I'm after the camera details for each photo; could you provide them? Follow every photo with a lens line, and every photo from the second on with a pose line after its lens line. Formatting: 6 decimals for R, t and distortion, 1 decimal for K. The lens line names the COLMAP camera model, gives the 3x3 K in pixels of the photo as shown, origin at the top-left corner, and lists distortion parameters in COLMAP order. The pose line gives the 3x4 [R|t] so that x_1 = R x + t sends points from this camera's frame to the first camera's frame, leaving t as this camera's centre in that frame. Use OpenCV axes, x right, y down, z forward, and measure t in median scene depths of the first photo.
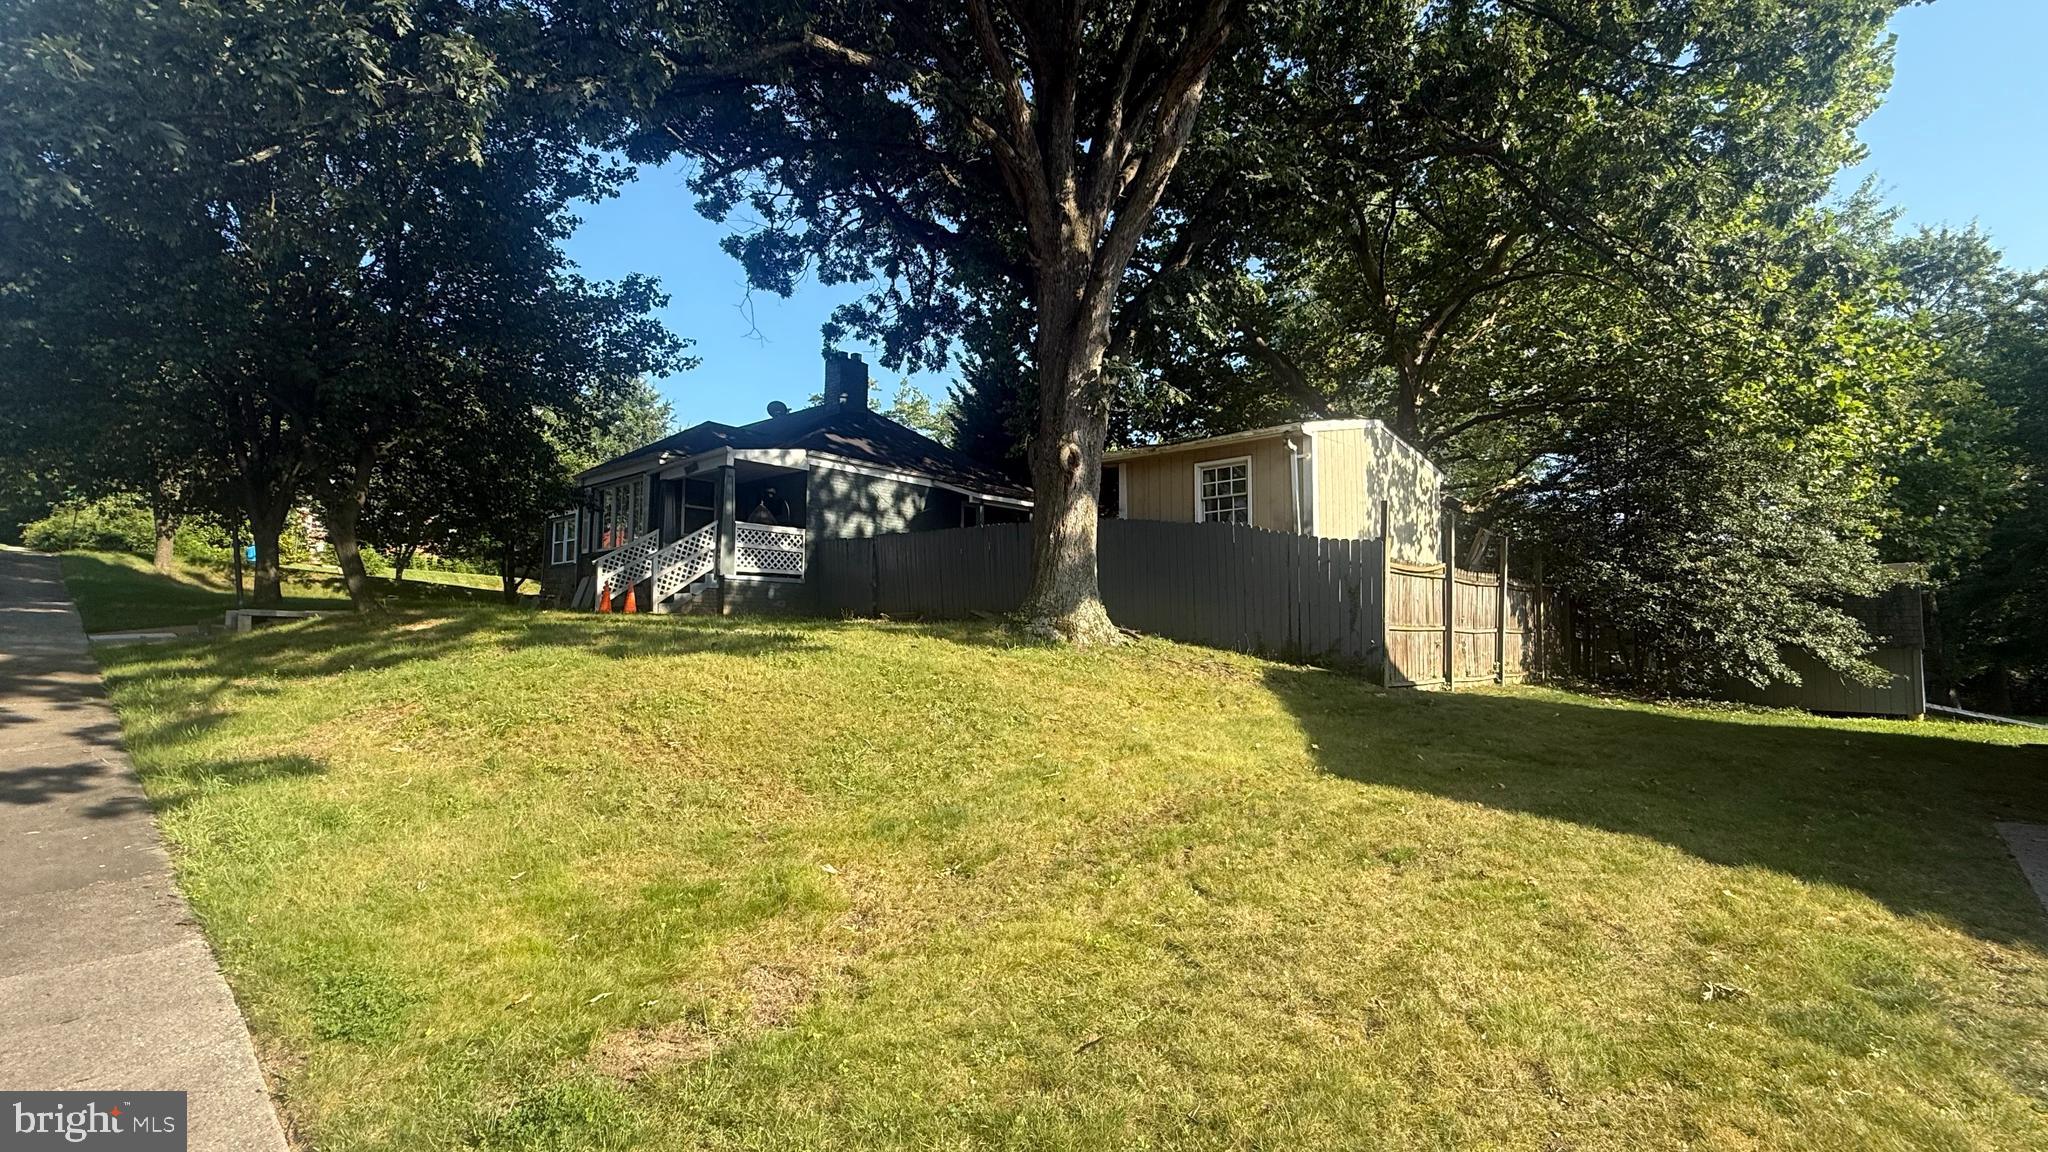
lens RADIAL K [[946.7, 0, 1027.5], [0, 946.7, 578.2], [0, 0, 1]] dist [-0.000164, 0.000087]
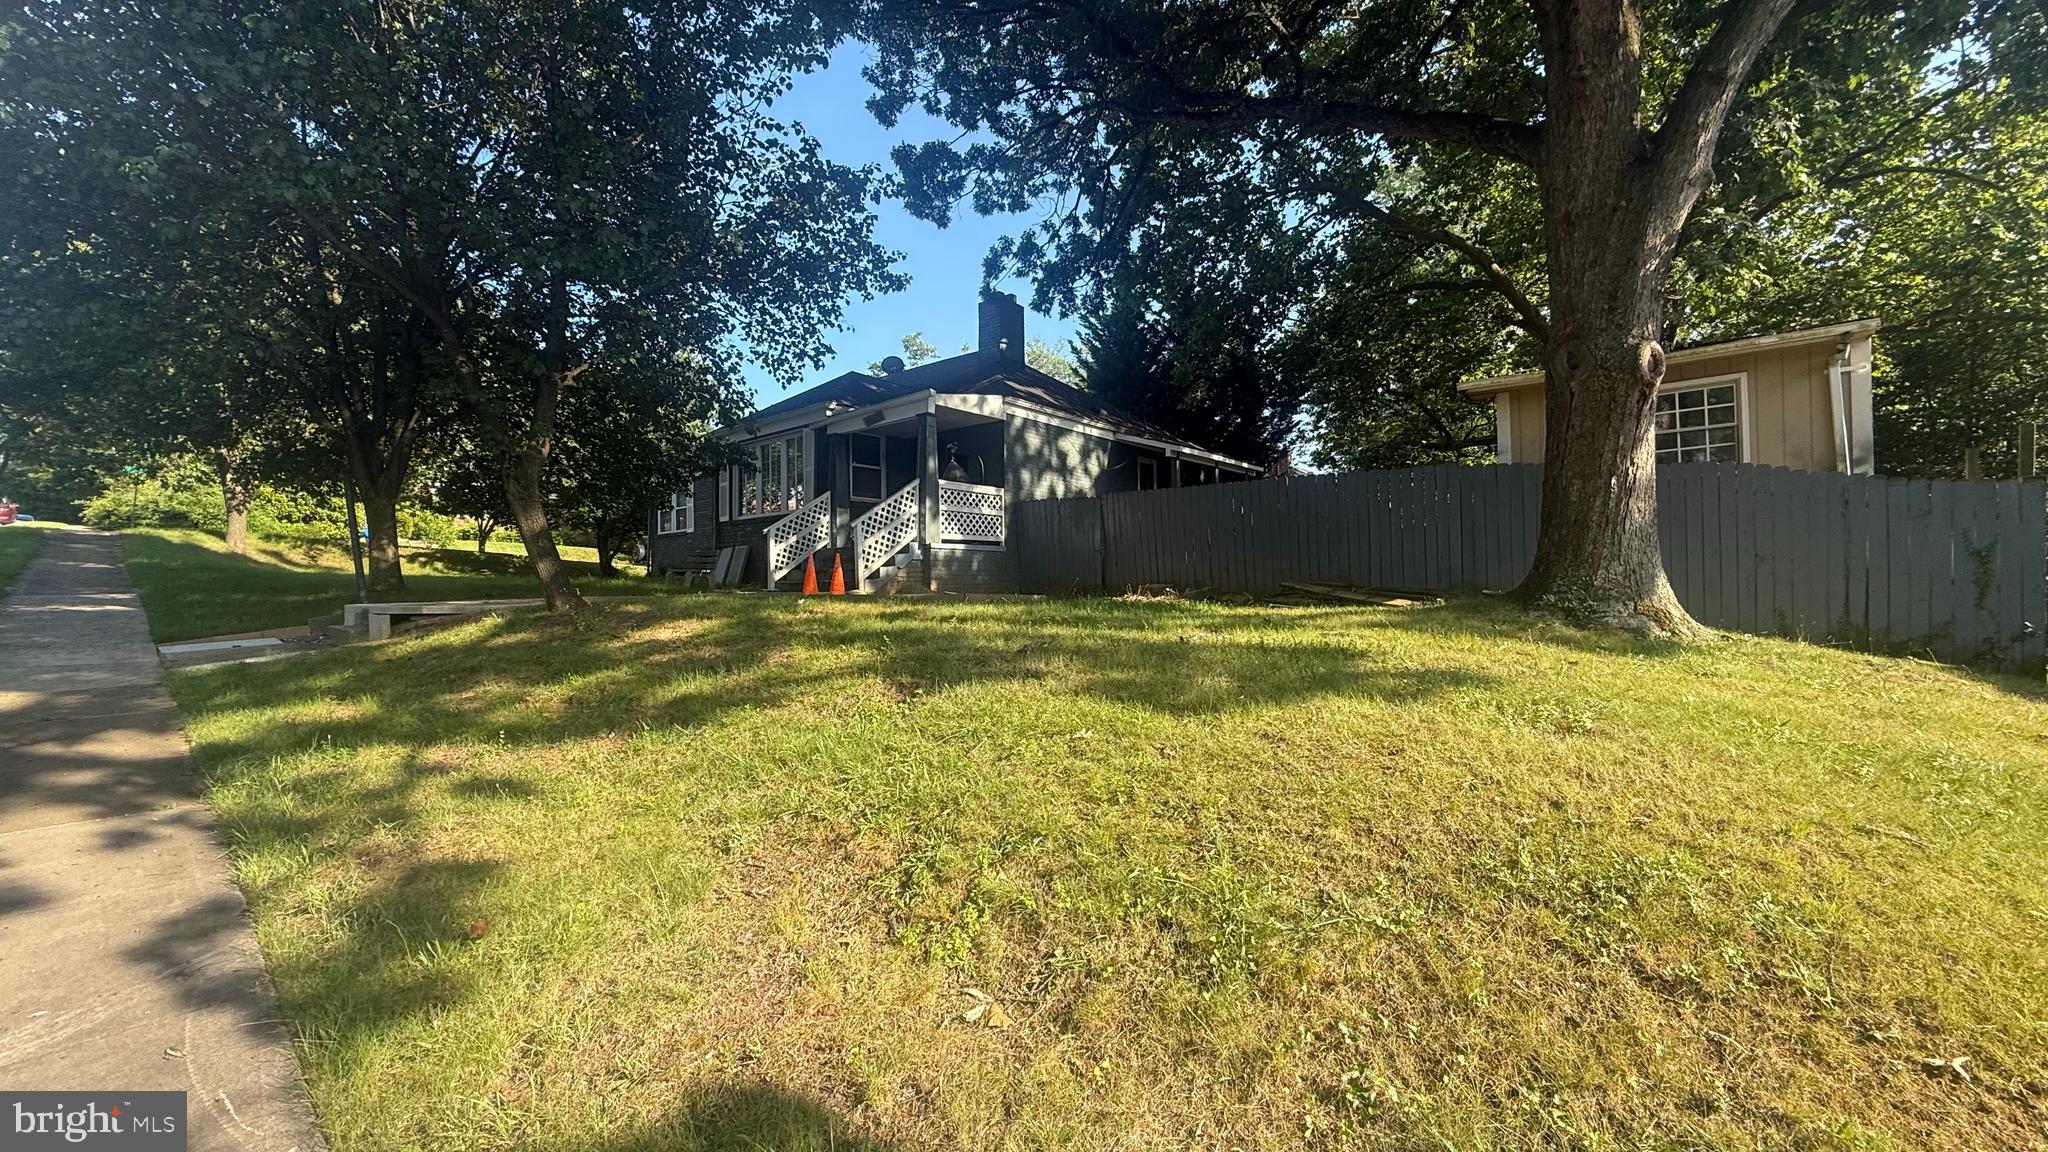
lens RADIAL K [[825.7, 0, 1018.2], [0, 825.7, 577.0], [0, 0, 1]] dist [0.000261, -0.000197]
pose [[0.999496, -0.018986, 0.025433, -0.256762], [0.017773, 0.998732, 0.047098, -0.007155], [-0.026295, -0.046623, 0.998566, 0.260290]]
